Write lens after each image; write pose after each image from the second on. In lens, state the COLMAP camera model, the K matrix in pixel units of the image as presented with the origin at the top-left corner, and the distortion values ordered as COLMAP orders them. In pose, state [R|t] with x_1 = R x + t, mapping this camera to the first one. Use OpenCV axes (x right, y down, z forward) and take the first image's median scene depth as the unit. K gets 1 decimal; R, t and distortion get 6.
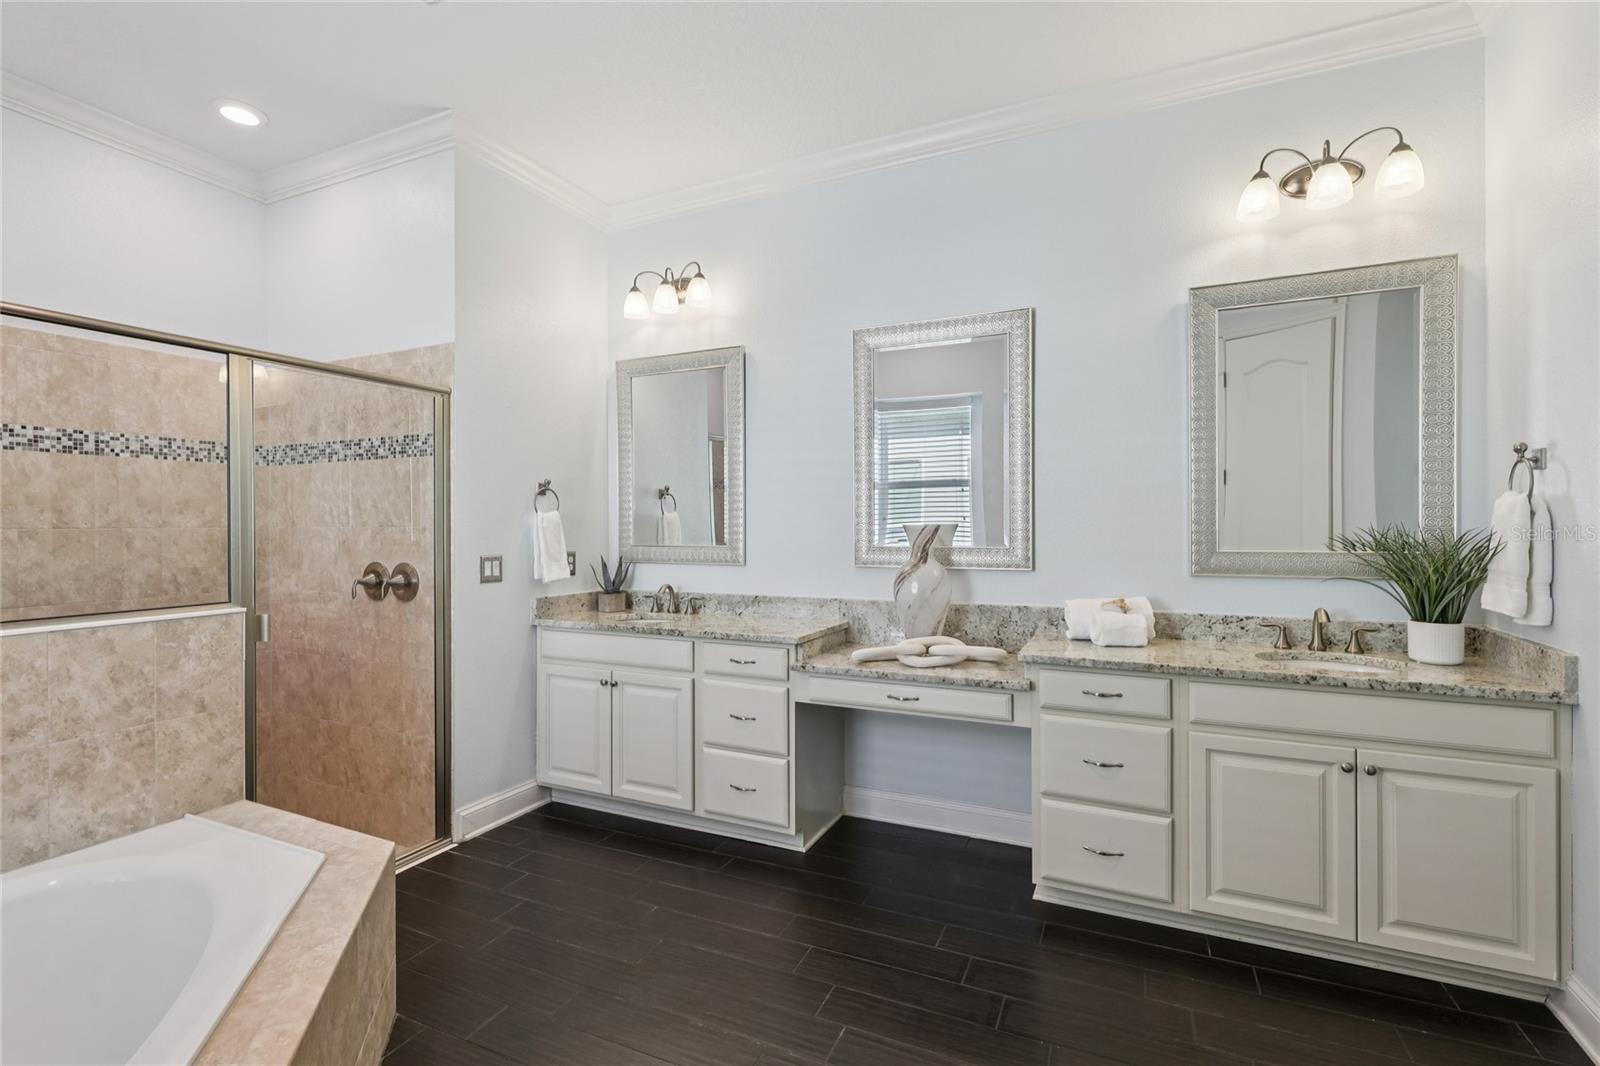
lens RADIAL K [[724.0, 0, 795.6], [0, 724.0, 523.4], [0, 0, 1]] dist [0.001365, 0.000080]
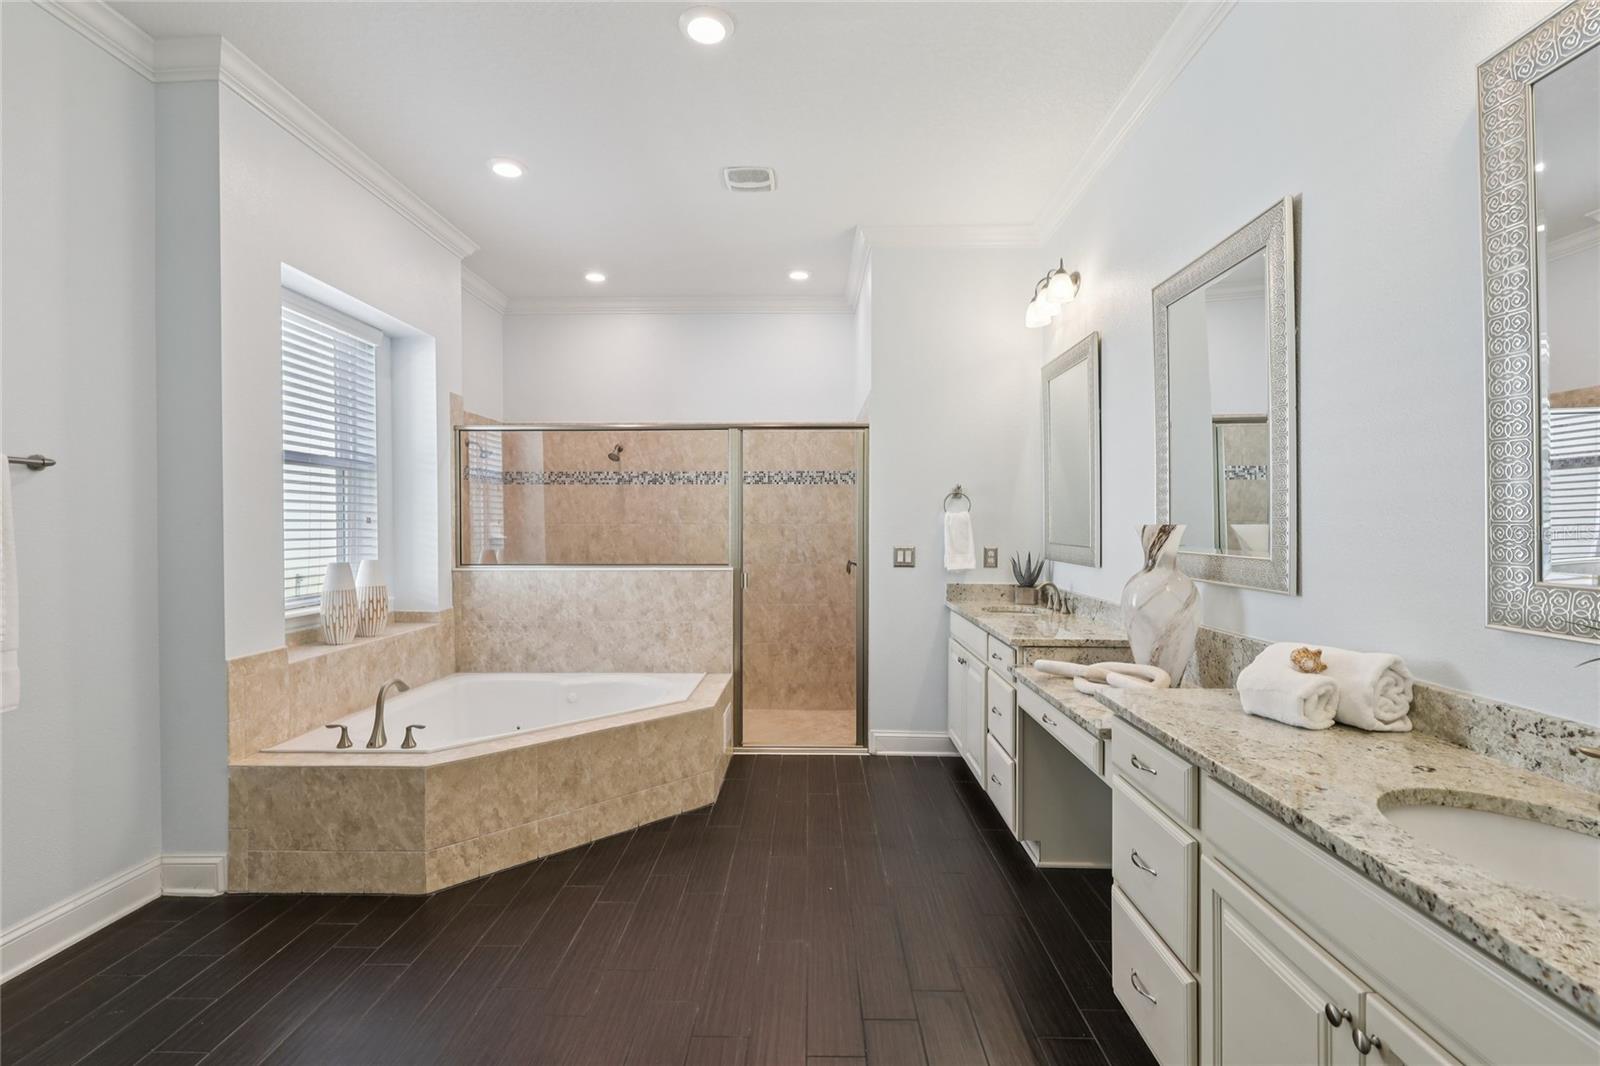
lens RADIAL K [[724.0, 0, 795.6], [0, 724.0, 523.4], [0, 0, 1]] dist [0.001365, 0.000080]
pose [[0.404977, 0.004357, -0.914316, 0.758731], [-0.000798, 0.999990, 0.004412, -0.002805], [0.914326, -0.001057, 0.404977, 0.325811]]
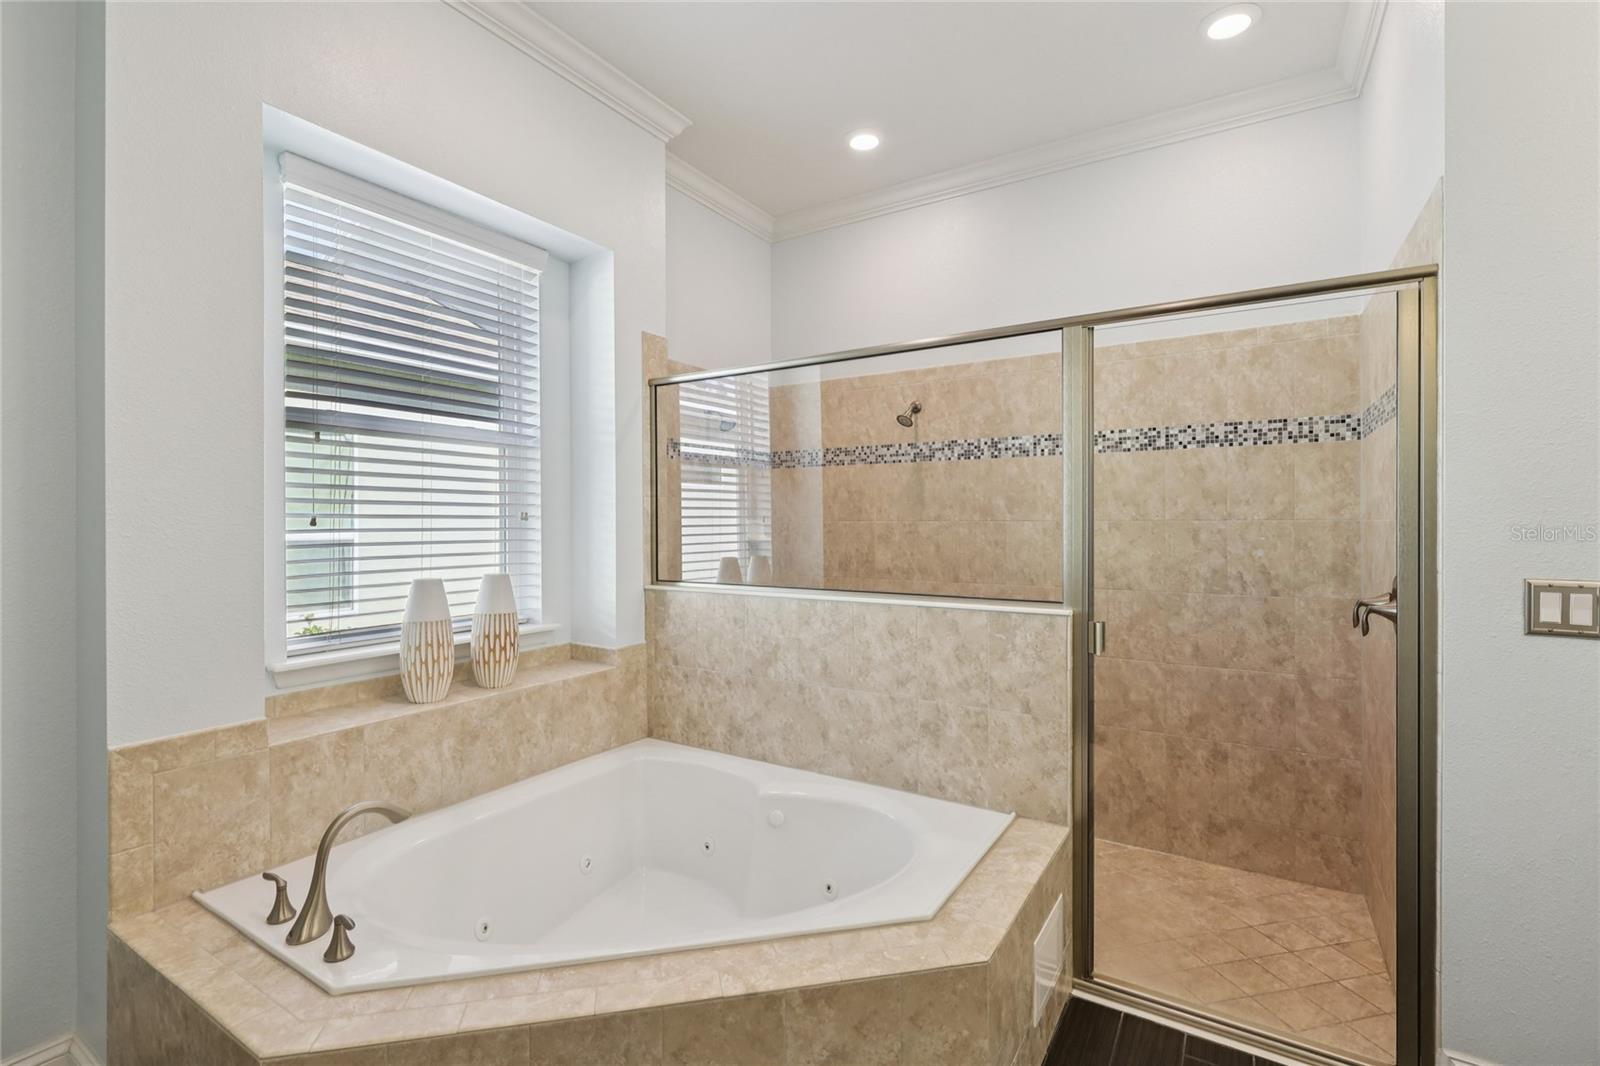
lens RADIAL K [[724.0, 0, 795.6], [0, 724.0, 523.4], [0, 0, 1]] dist [0.001365, 0.000080]
pose [[-0.120459, 0.007060, -0.992693, 0.122831], [0.003314, 0.999972, 0.006709, 0.002085], [0.992713, -0.002481, -0.120479, 0.613692]]
